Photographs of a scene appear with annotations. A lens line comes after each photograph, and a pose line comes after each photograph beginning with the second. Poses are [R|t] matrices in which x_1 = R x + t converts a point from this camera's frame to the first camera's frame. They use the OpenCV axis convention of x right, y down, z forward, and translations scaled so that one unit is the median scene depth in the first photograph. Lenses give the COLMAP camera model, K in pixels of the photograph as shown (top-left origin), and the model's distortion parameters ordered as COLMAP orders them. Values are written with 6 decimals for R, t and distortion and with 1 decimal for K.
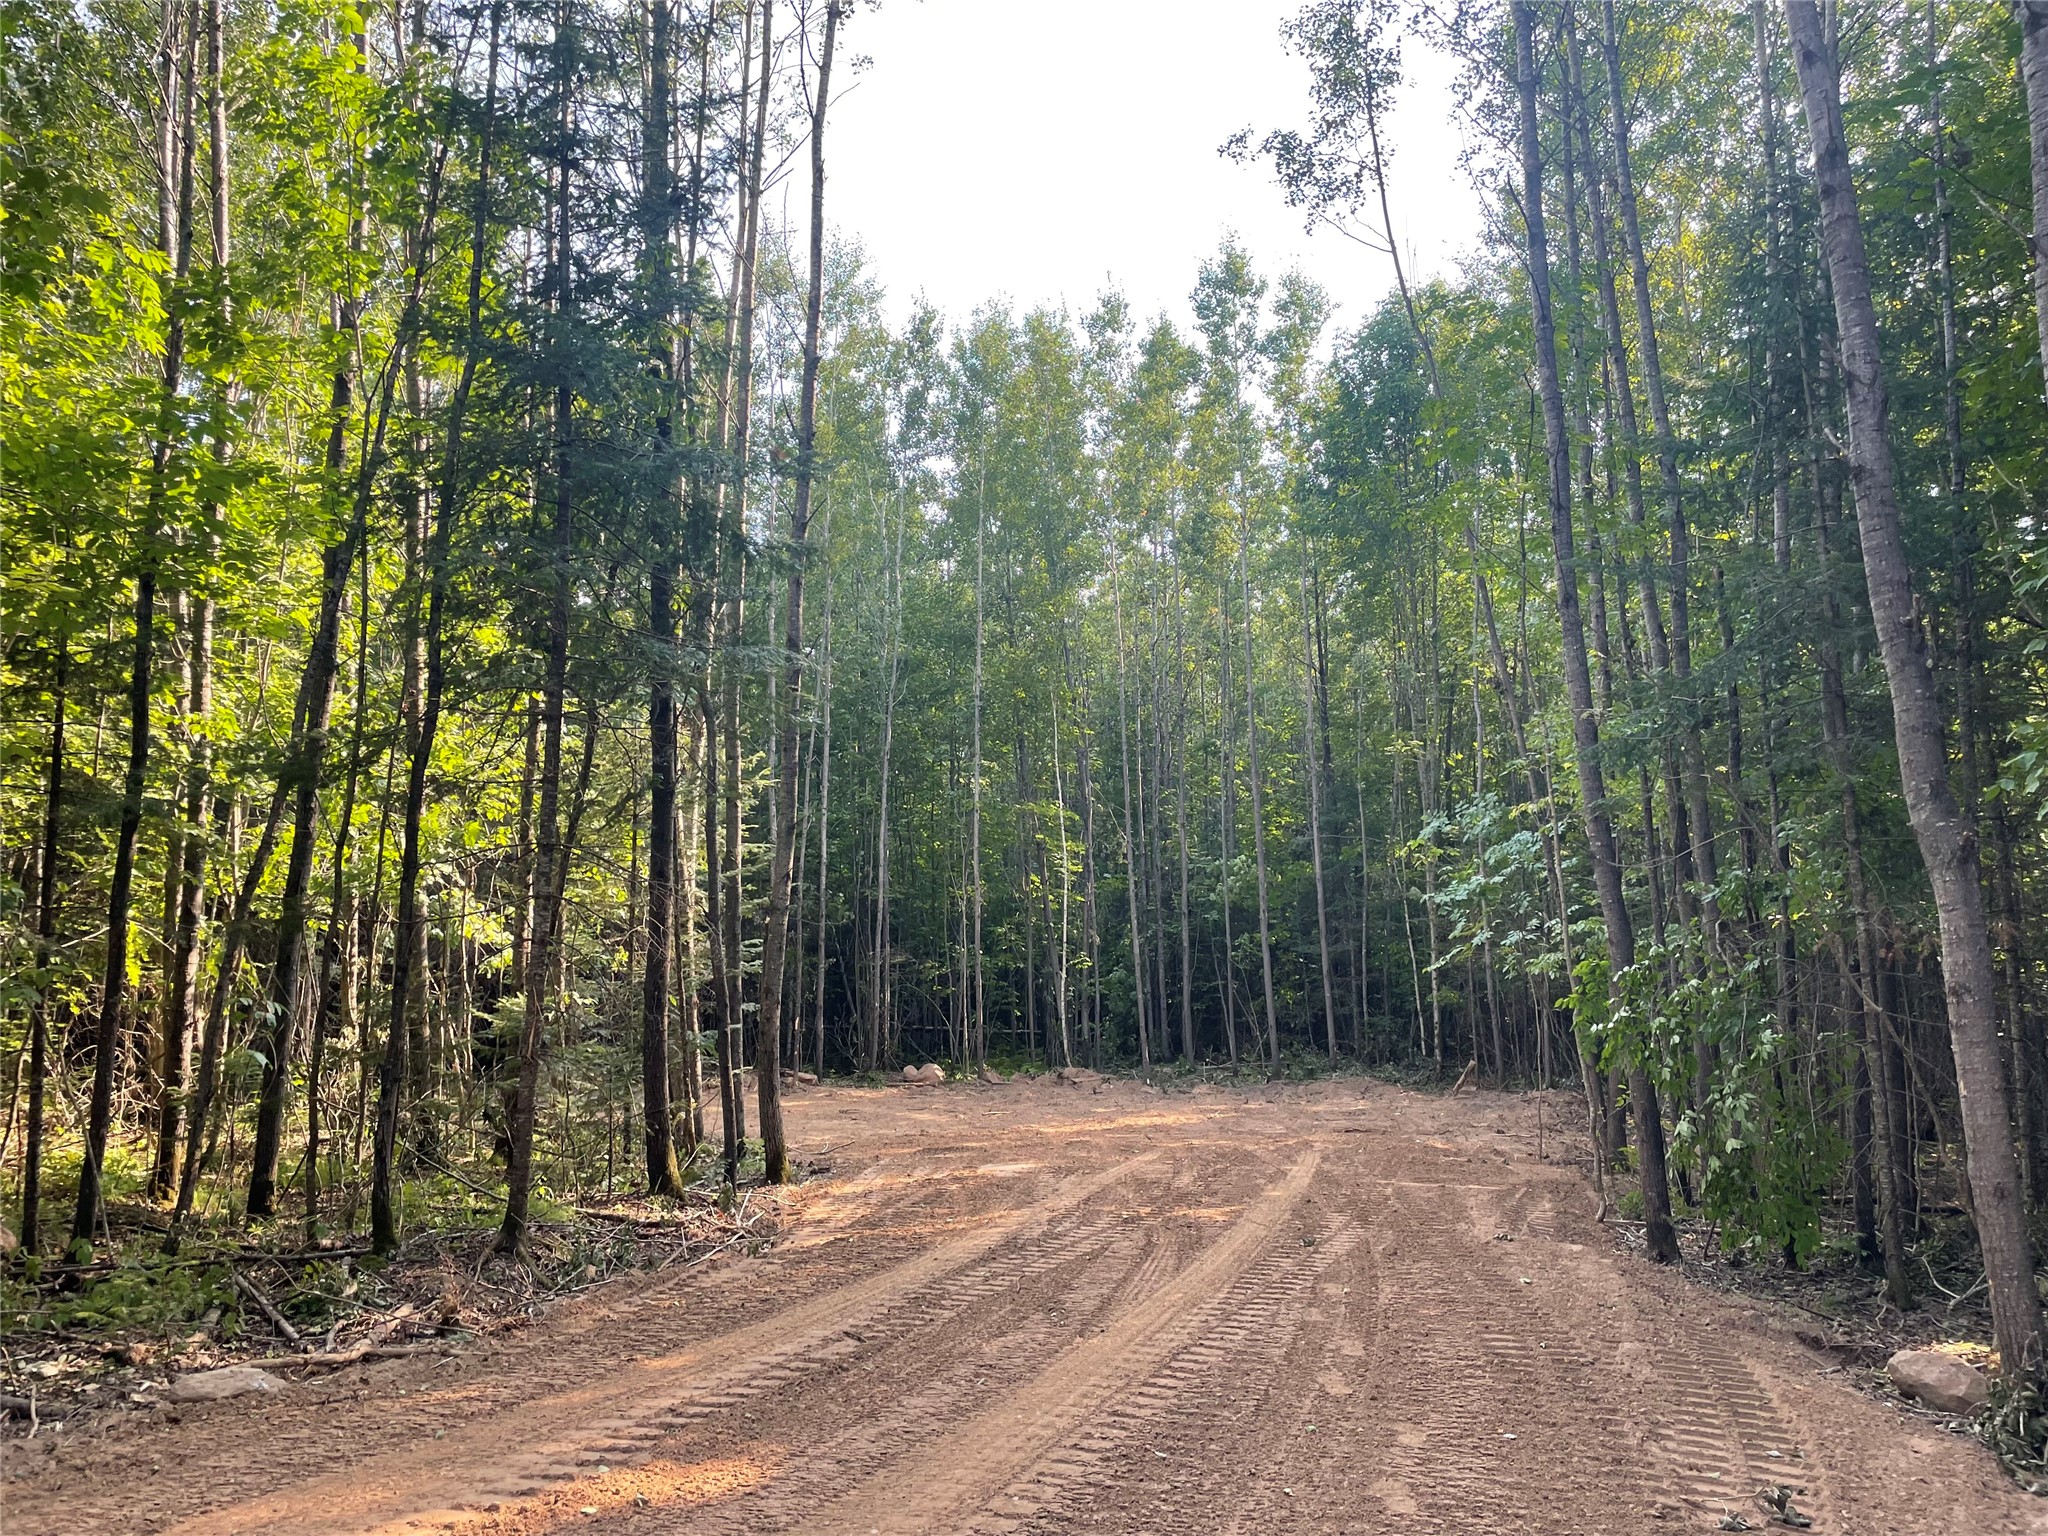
lens RADIAL K [[1530.8, 0, 1030.6], [0, 1530.8, 749.6], [0, 0, 1]] dist [0.085478, -0.116307]
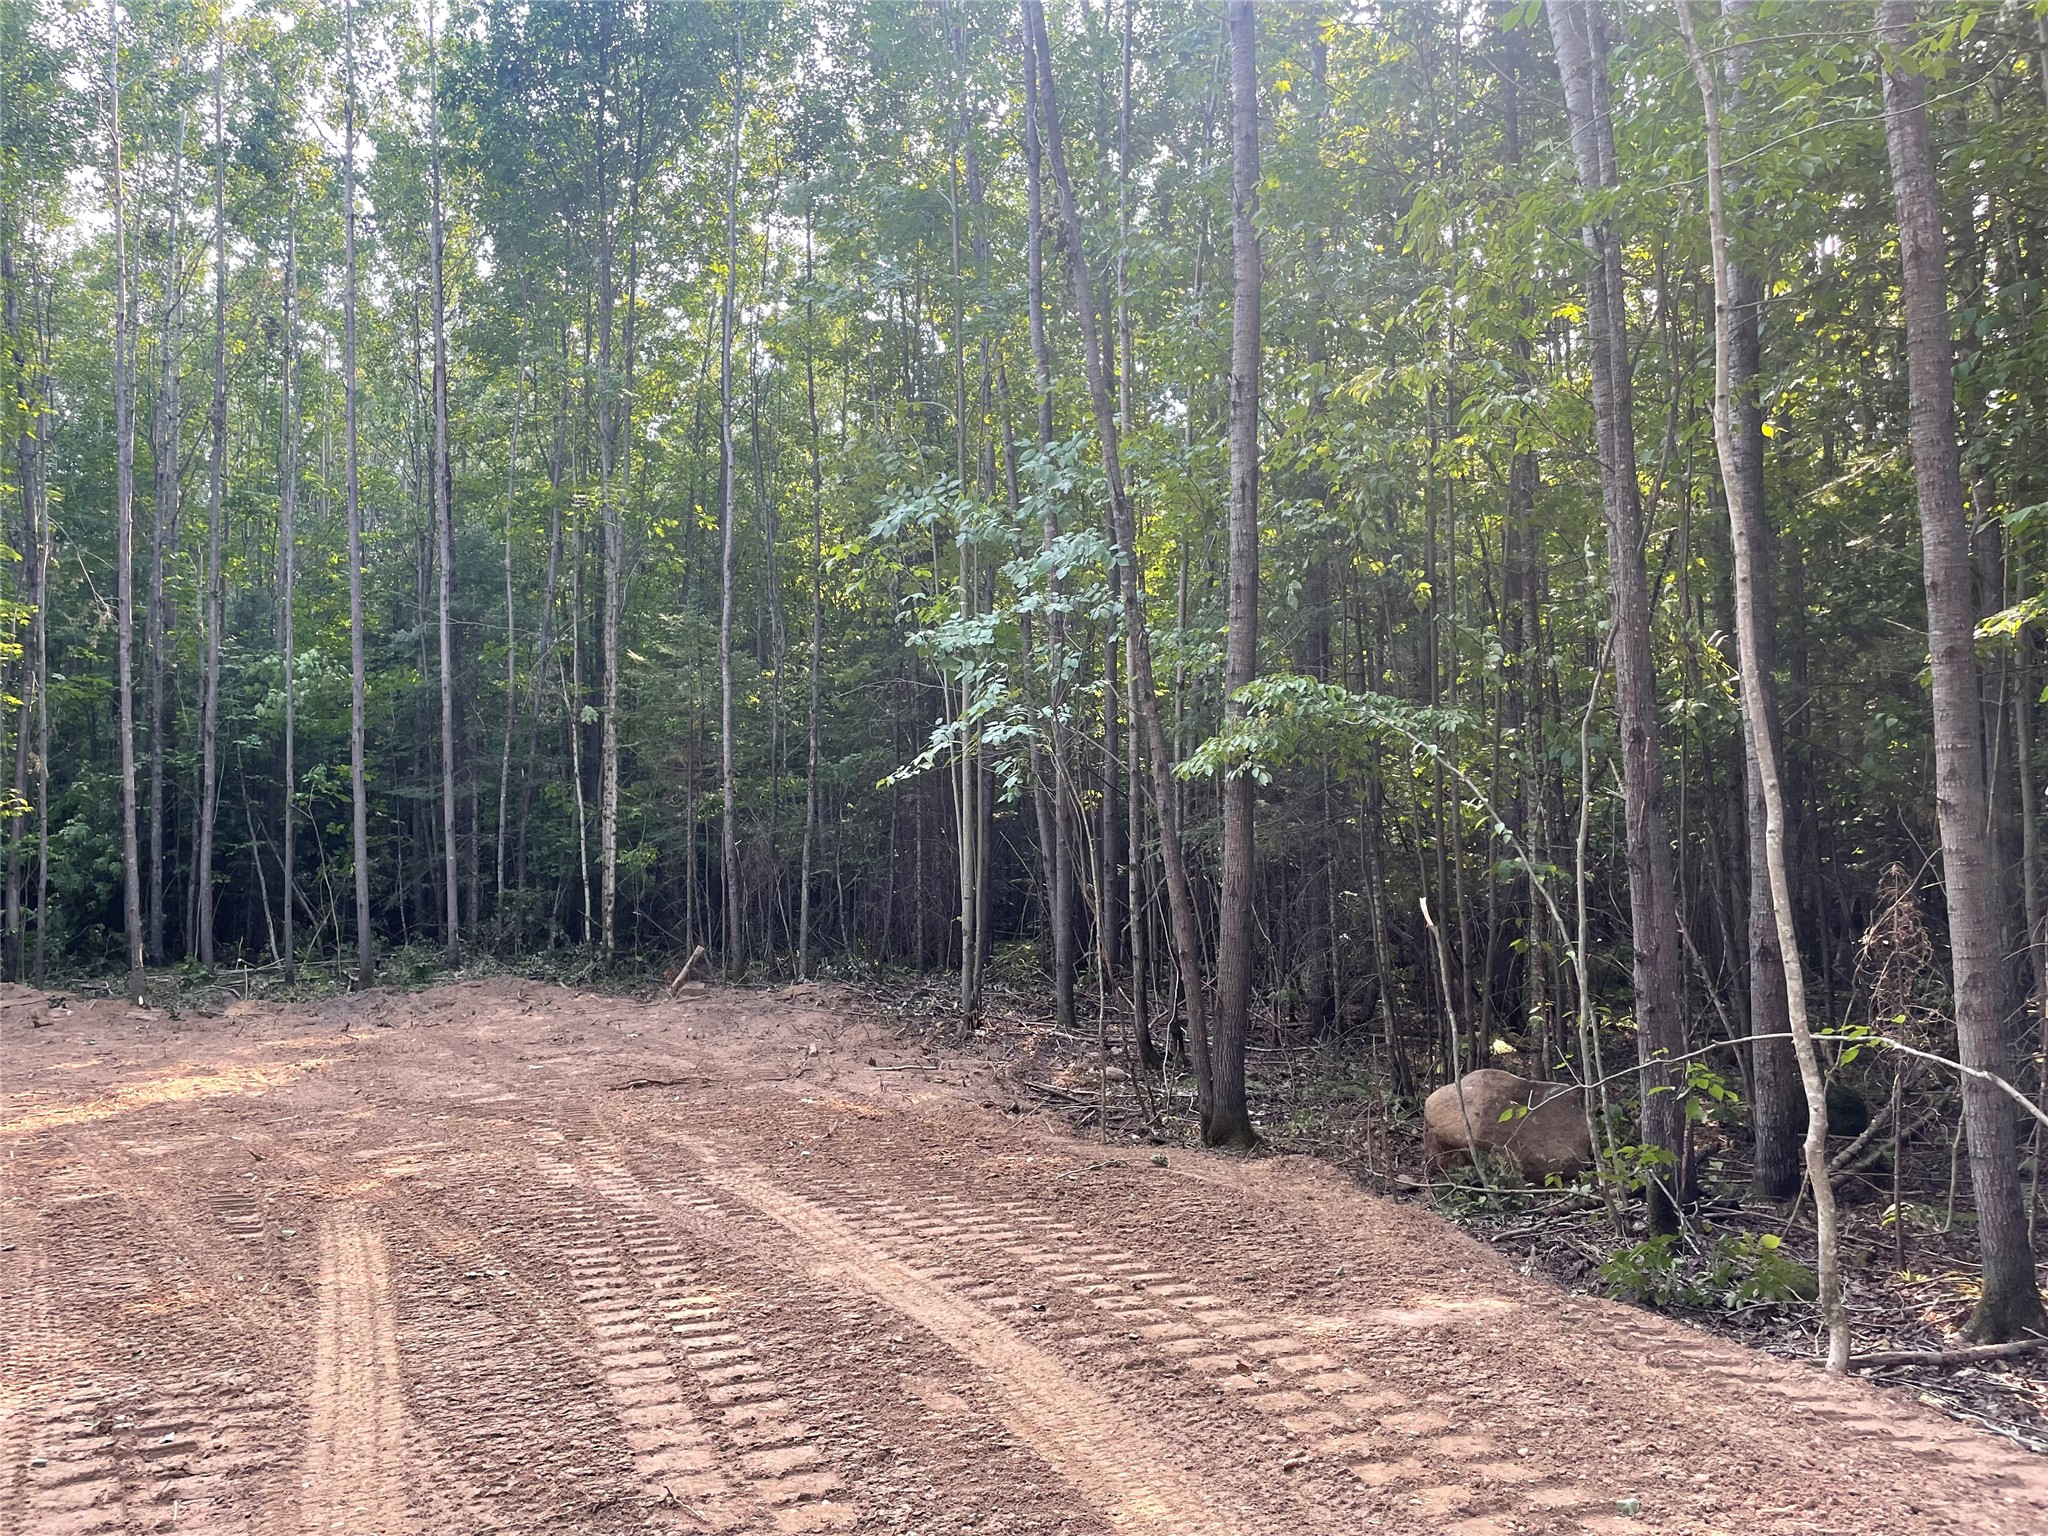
lens RADIAL K [[1530.8, 0, 1030.6], [0, 1530.8, 749.6], [0, 0, 1]] dist [0.085478, -0.116307]
pose [[0.805275, 0.044536, 0.591227, -0.005911], [-0.089206, 0.994924, 0.046557, 0.057804], [-0.586153, -0.090232, 0.805160, 0.308145]]
